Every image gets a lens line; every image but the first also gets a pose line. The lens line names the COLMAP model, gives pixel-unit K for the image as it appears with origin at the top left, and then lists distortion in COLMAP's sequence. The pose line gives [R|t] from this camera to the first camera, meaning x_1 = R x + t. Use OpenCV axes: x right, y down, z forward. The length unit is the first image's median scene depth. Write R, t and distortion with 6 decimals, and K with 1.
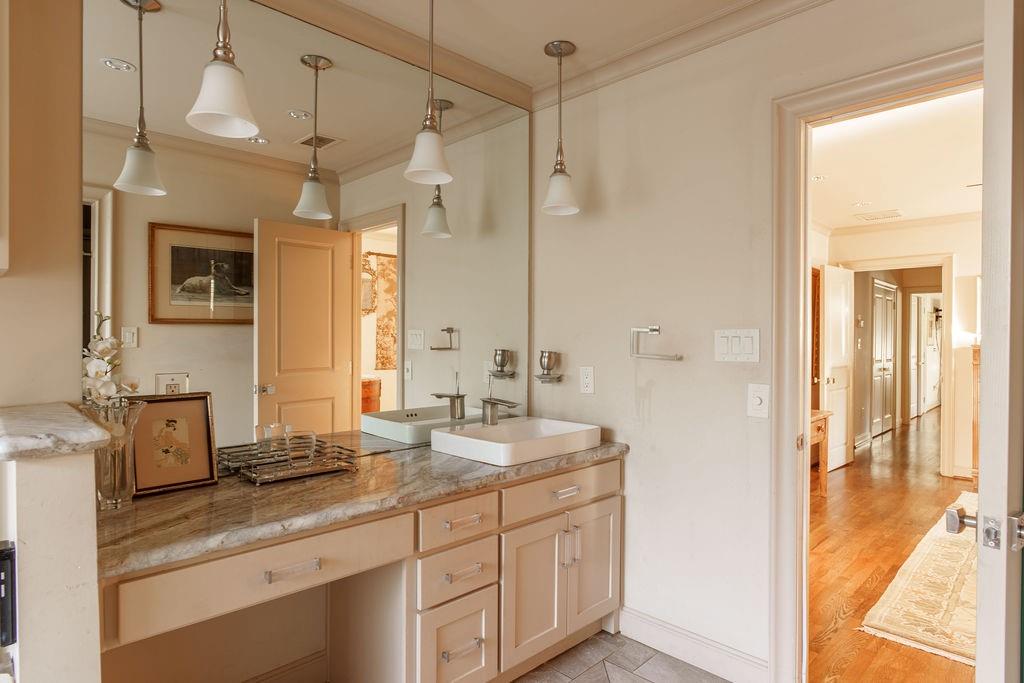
lens RADIAL K [[571.3, 0, 512.6], [0, 571.3, 341.2], [0, 0, 1]] dist [-0.003845, 0.000075]
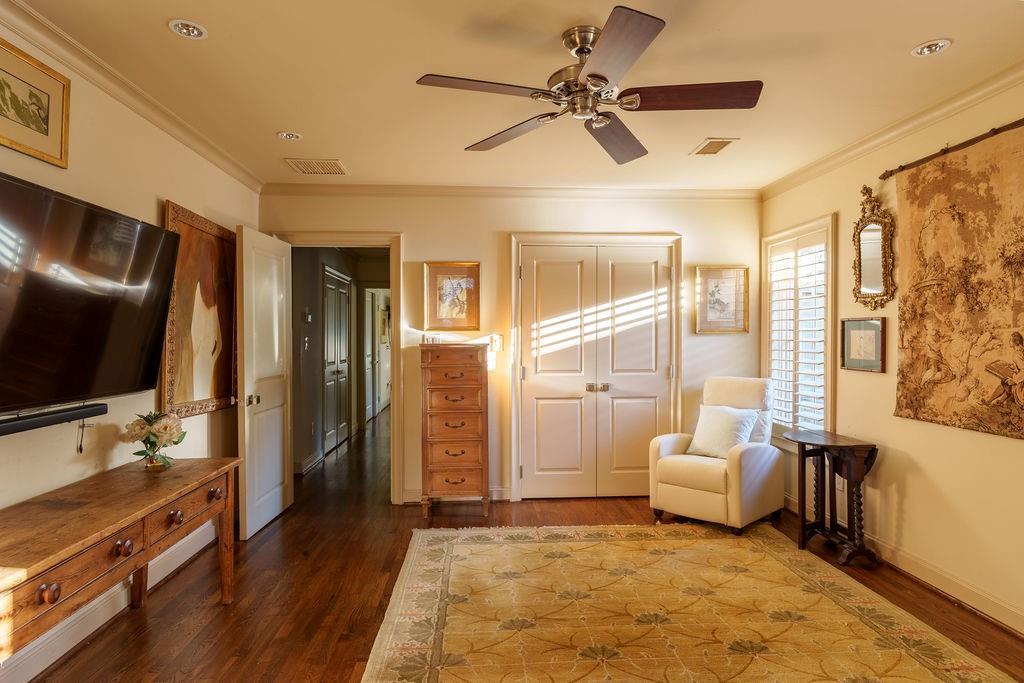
lens RADIAL K [[571.3, 0, 512.3], [0, 571.3, 338.8], [0, 0, 1]] dist [-0.003845, 0.000075]
pose [[0.661831, -0.007705, 0.749613, 0.175701], [0.009407, 0.999954, 0.001973, -0.000610], [-0.749594, 0.005745, 0.661873, 0.225531]]
